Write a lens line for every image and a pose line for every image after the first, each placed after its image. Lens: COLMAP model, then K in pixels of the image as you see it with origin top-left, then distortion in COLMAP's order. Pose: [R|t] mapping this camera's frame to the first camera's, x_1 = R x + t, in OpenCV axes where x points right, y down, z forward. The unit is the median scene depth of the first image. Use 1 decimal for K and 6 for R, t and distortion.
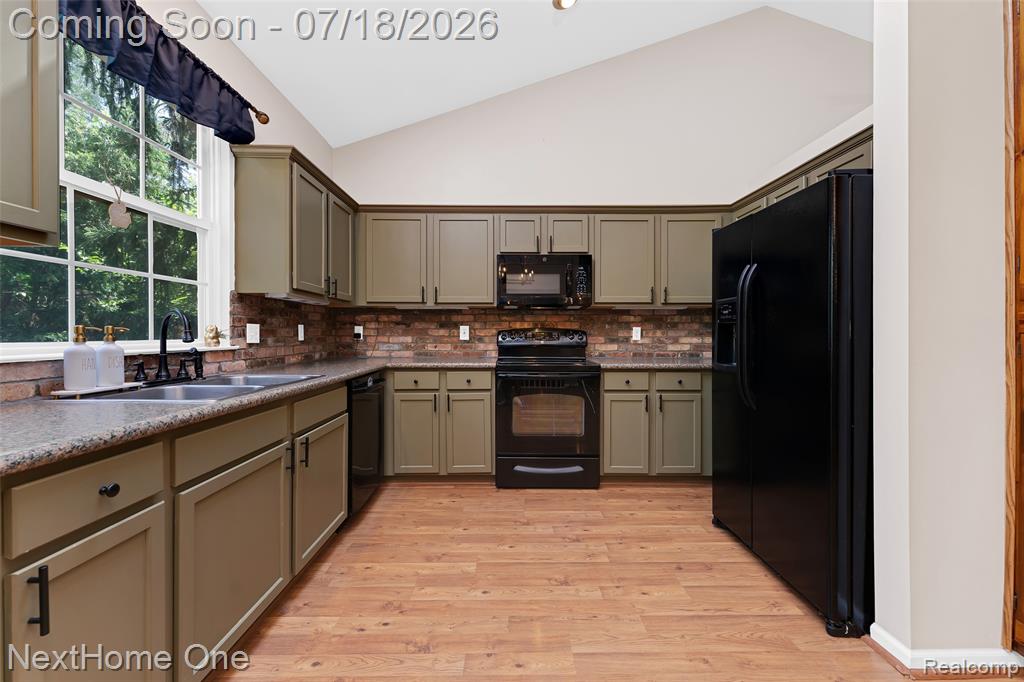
lens RADIAL K [[418.8, 0, 516.0], [0, 418.8, 337.2], [0, 0, 1]] dist [0.002729, 0.000239]
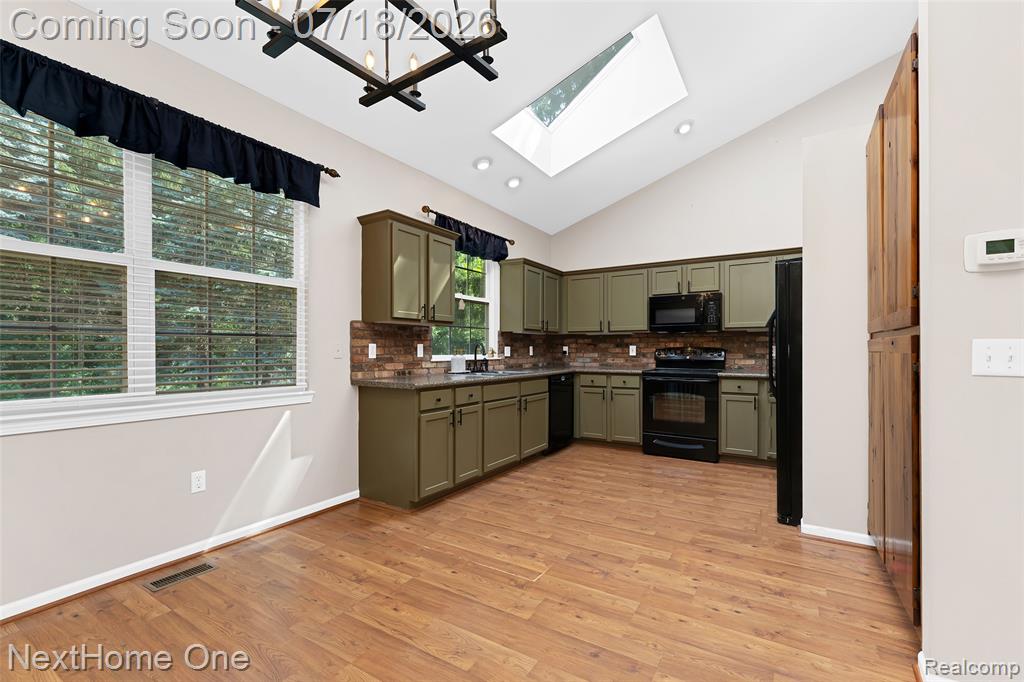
lens RADIAL K [[473.2, 0, 518.6], [0, 473.2, 345.6], [0, 0, 1]] dist [0.015472, -0.000239]
pose [[0.851432, -0.006027, -0.524430, 0.512636], [-0.002354, 0.999880, -0.015312, -0.002093], [0.524460, 0.014271, 0.851316, -0.759787]]
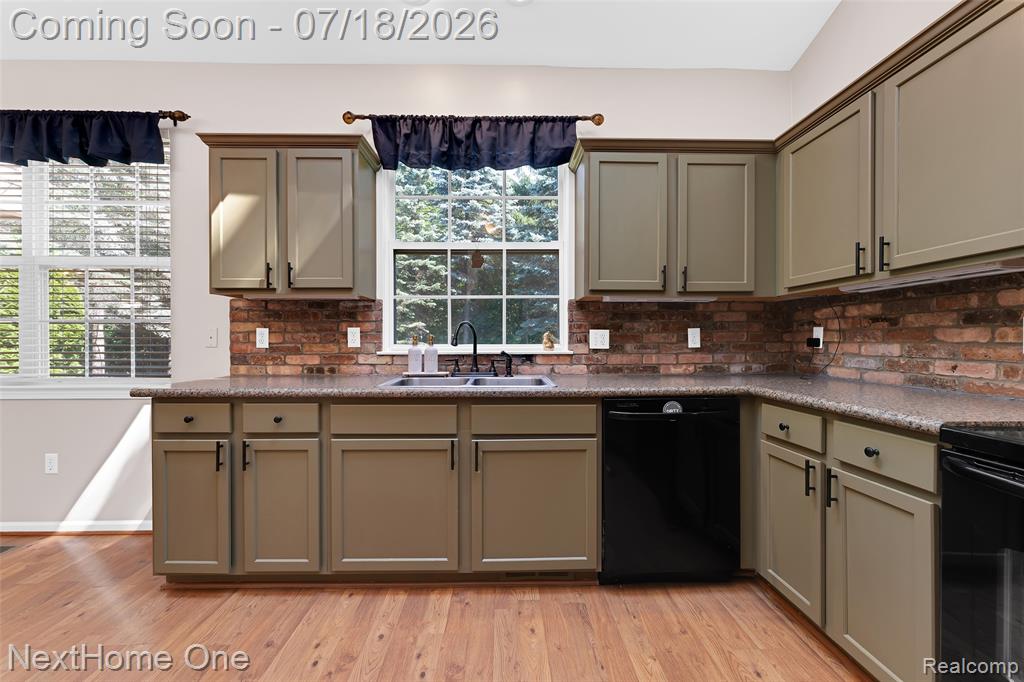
lens RADIAL K [[418.8, 0, 513.3], [0, 418.8, 339.1], [0, 0, 1]] dist [0.002729, 0.000239]
pose [[-0.007896, -0.002816, -0.999965, 0.328388], [-0.005485, 0.999981, -0.002773, -0.004627], [0.999954, 0.005463, -0.007912, 0.701693]]
